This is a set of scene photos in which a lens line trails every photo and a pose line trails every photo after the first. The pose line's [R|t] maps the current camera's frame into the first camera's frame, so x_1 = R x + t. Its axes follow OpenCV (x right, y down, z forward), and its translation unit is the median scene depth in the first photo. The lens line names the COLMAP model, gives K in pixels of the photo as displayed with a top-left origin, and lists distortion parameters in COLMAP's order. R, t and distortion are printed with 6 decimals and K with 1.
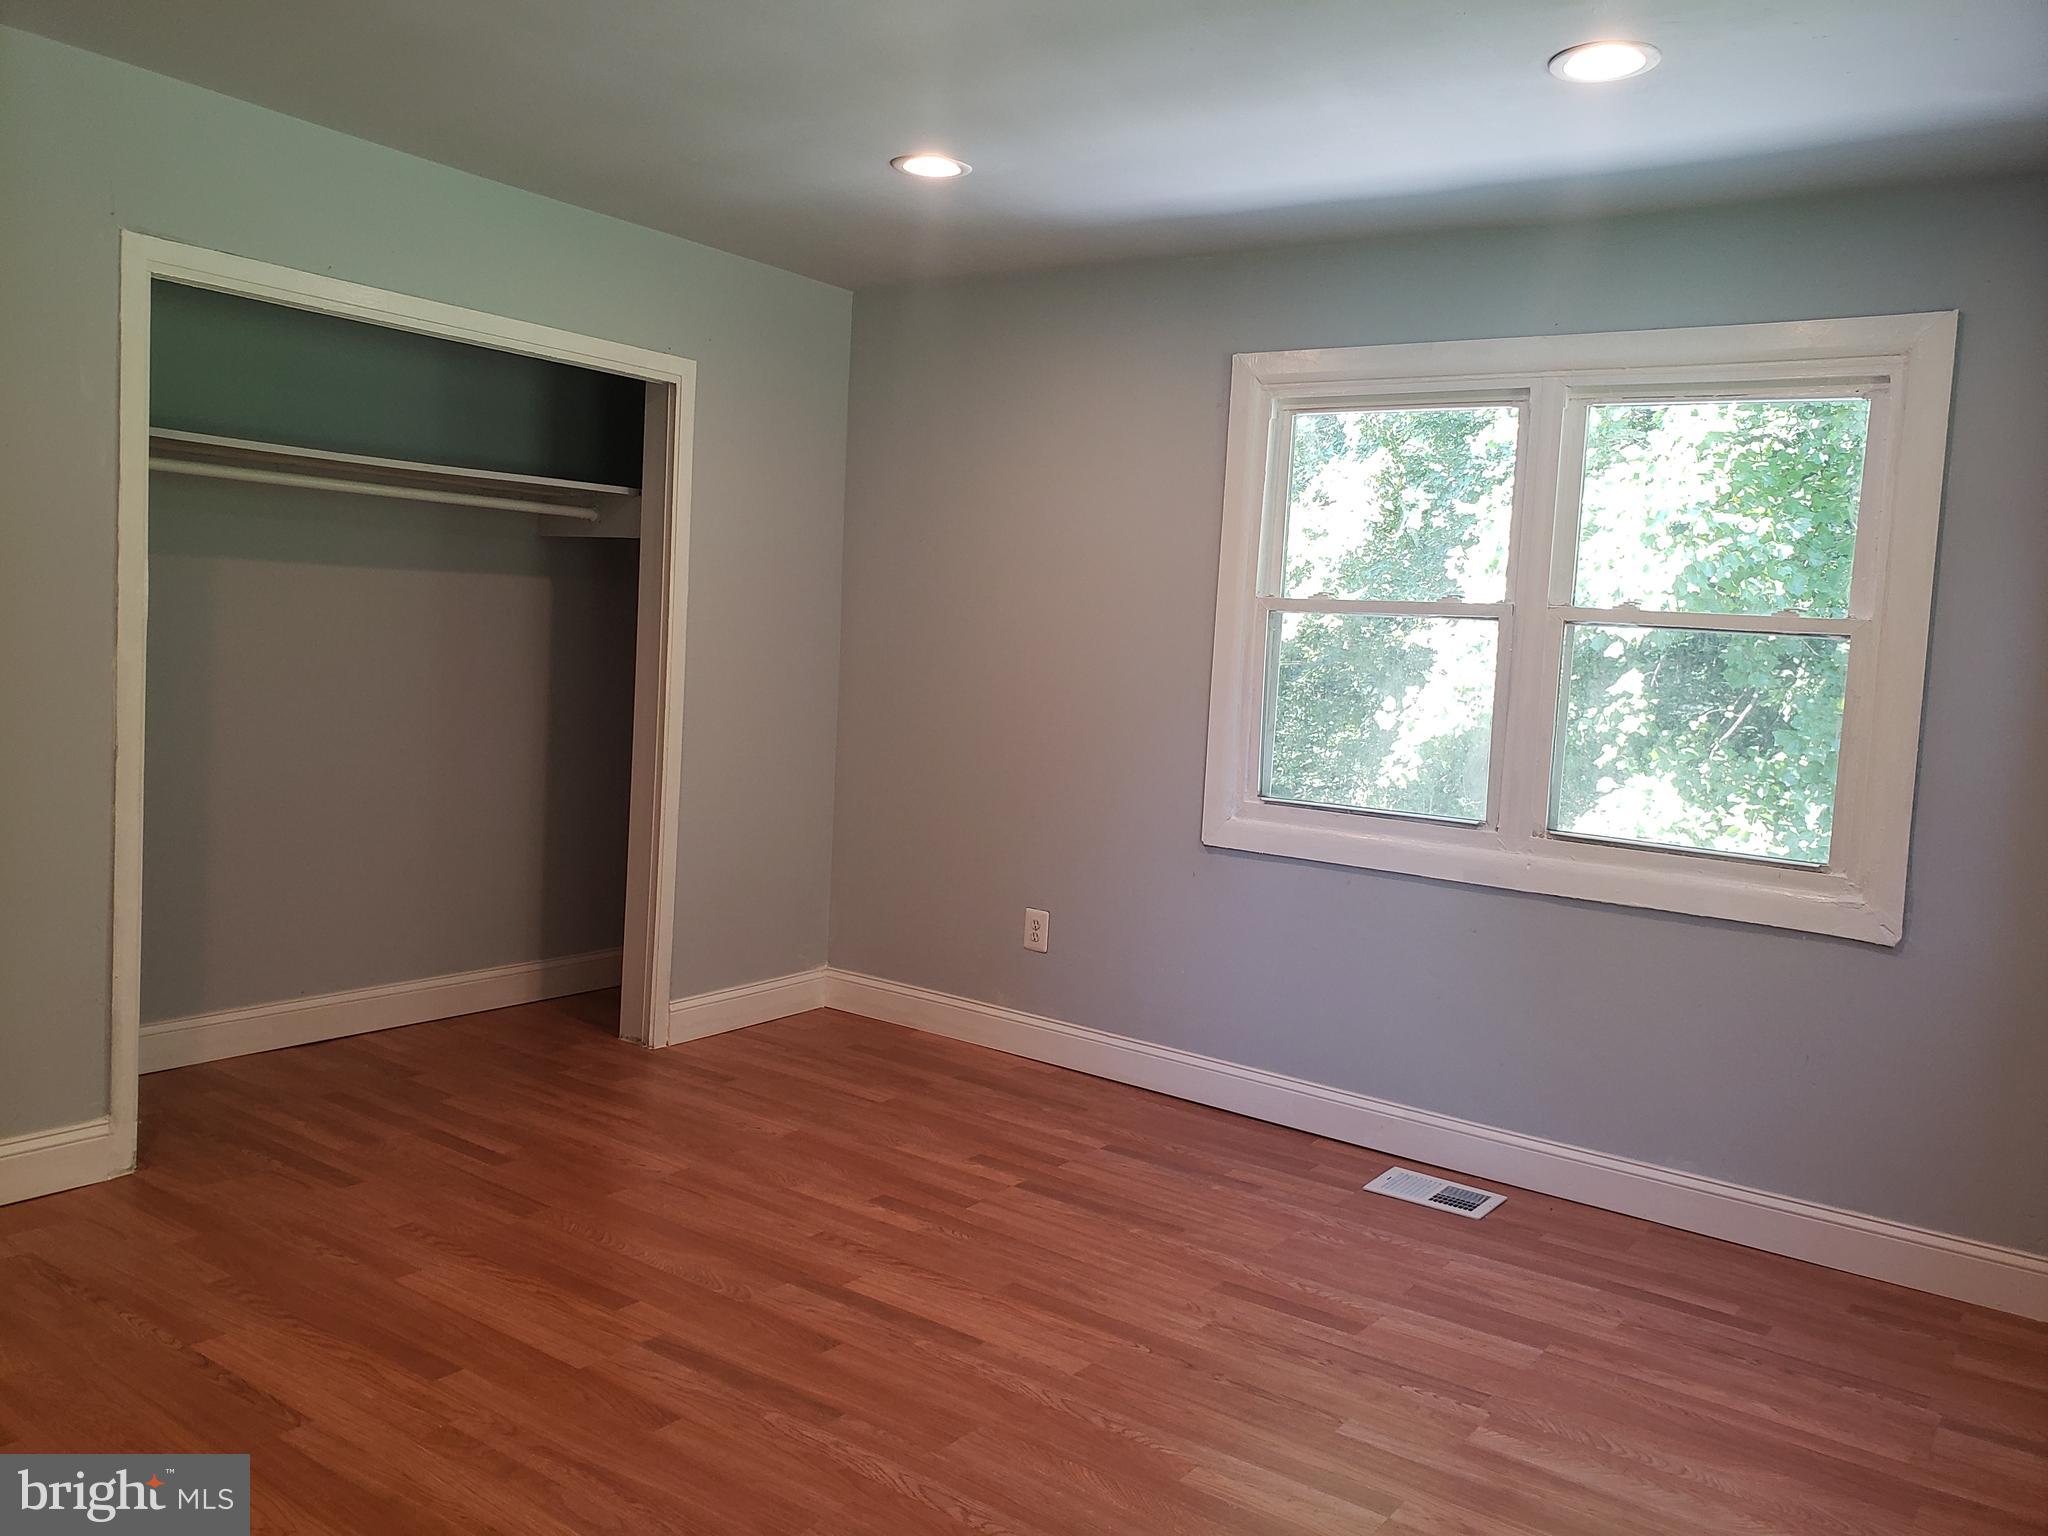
lens RADIAL K [[1648.9, 0, 1004.3], [0, 1648.9, 766.0], [0, 0, 1]] dist [0.049308, -0.014321]
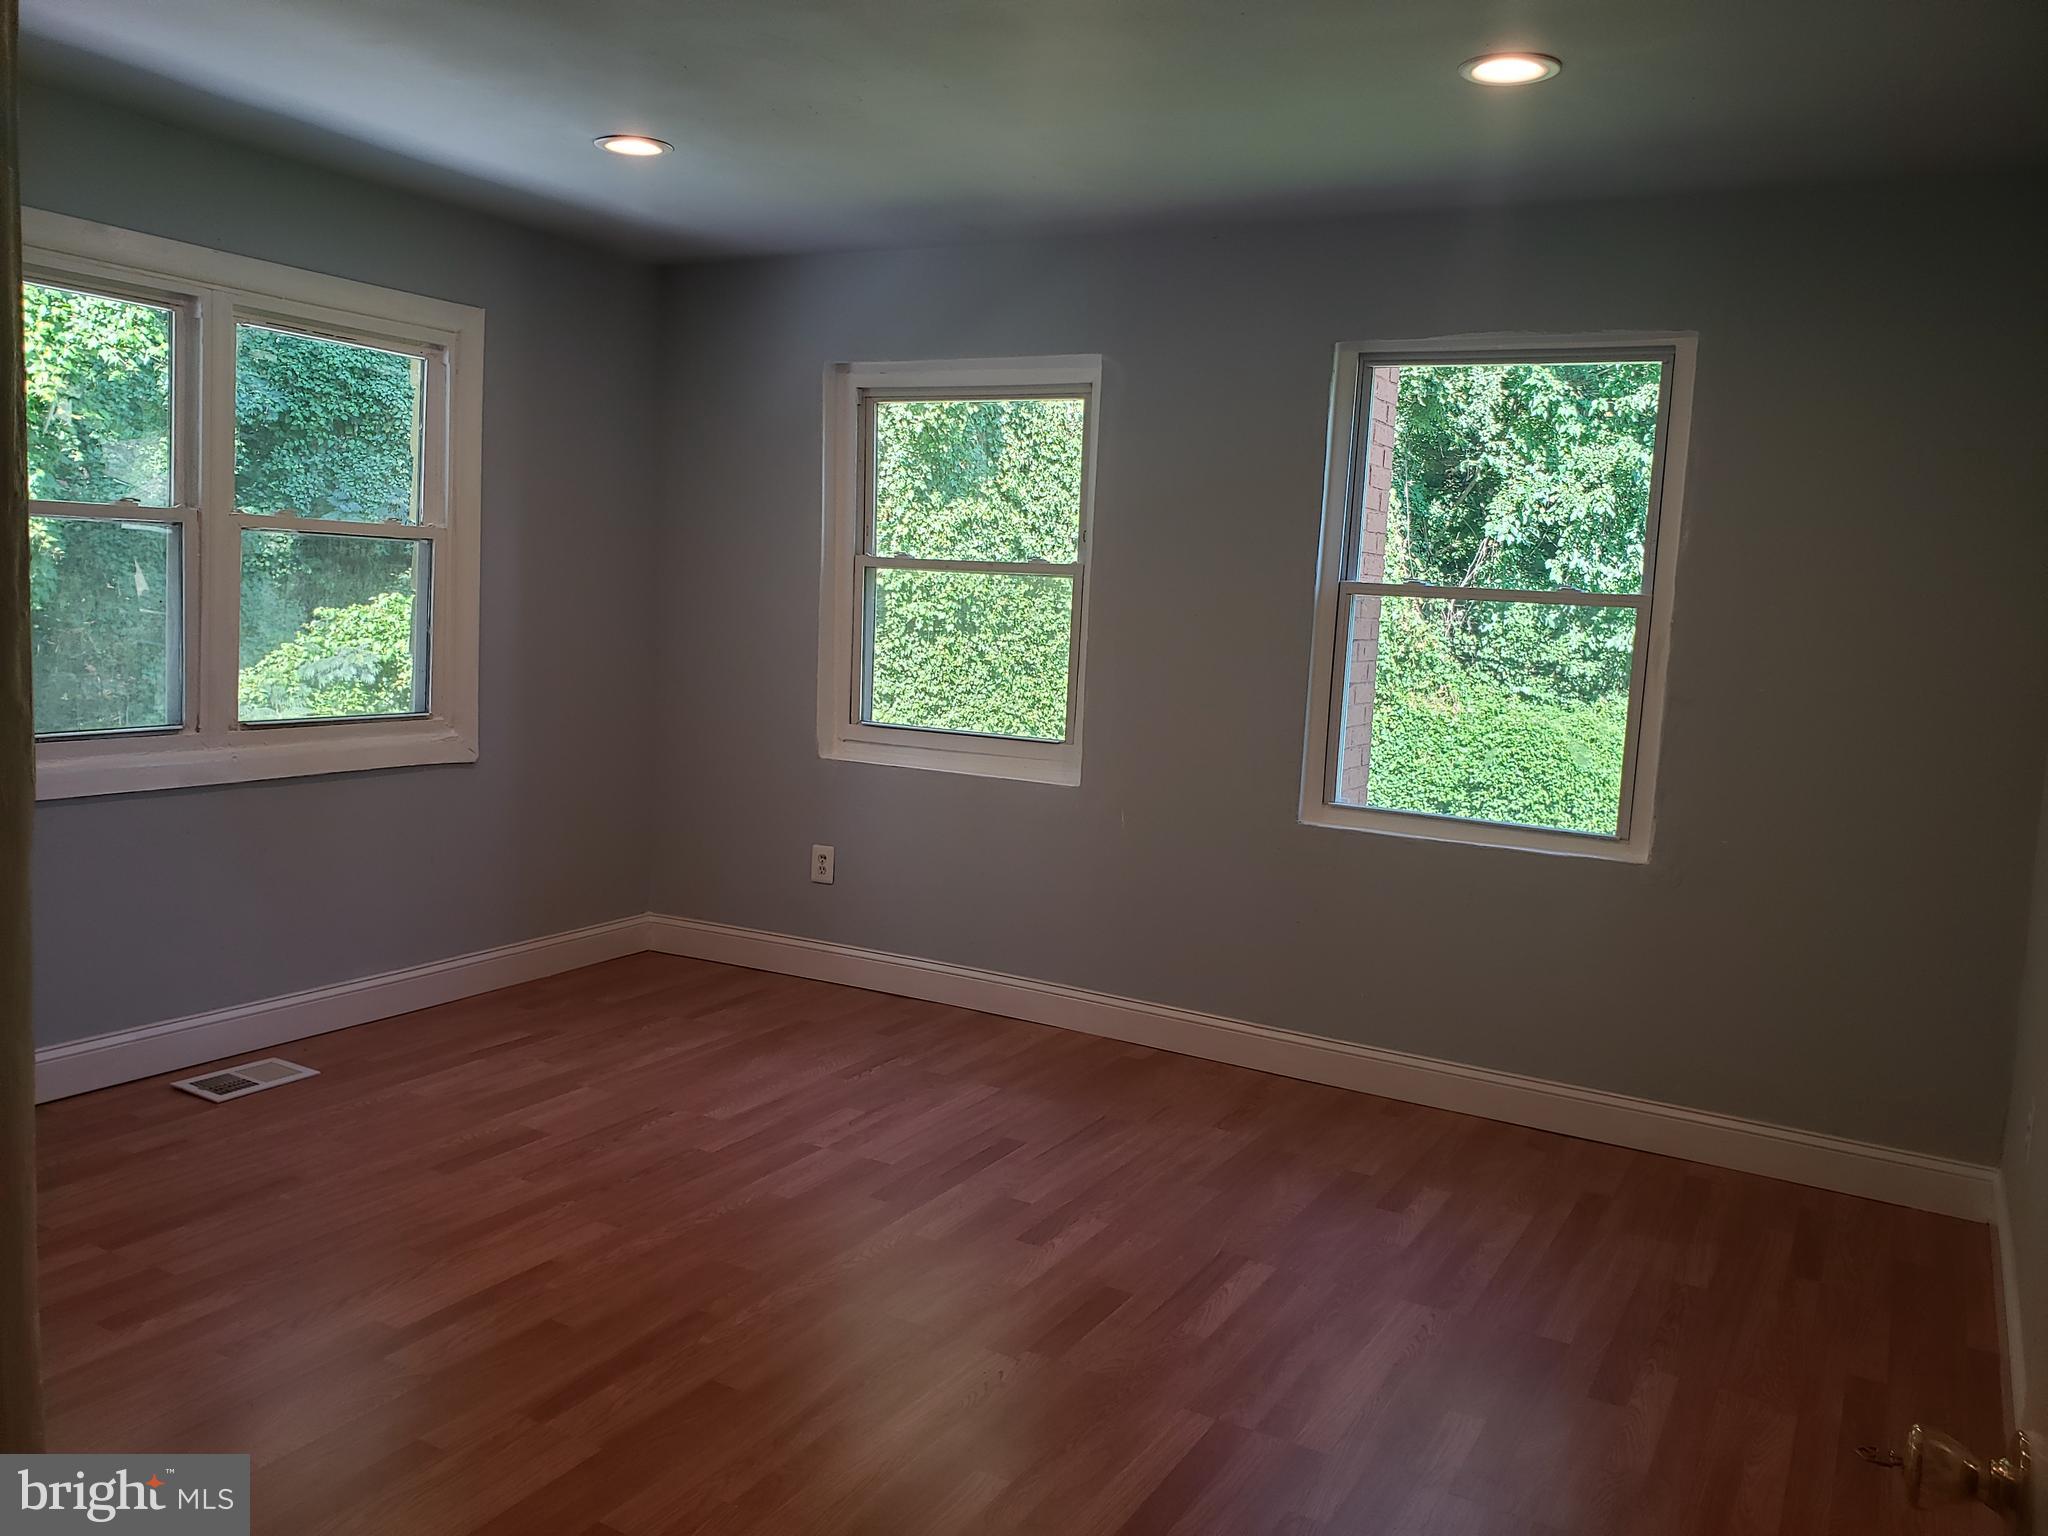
lens RADIAL K [[1648.9, 0, 1005.6], [0, 1648.9, 768.5], [0, 0, 1]] dist [0.049308, -0.014321]
pose [[-0.116519, -0.170576, 0.978431, -0.956435], [0.038621, 0.983618, 0.176080, -0.123939], [-0.992437, 0.058304, -0.108023, 0.760373]]
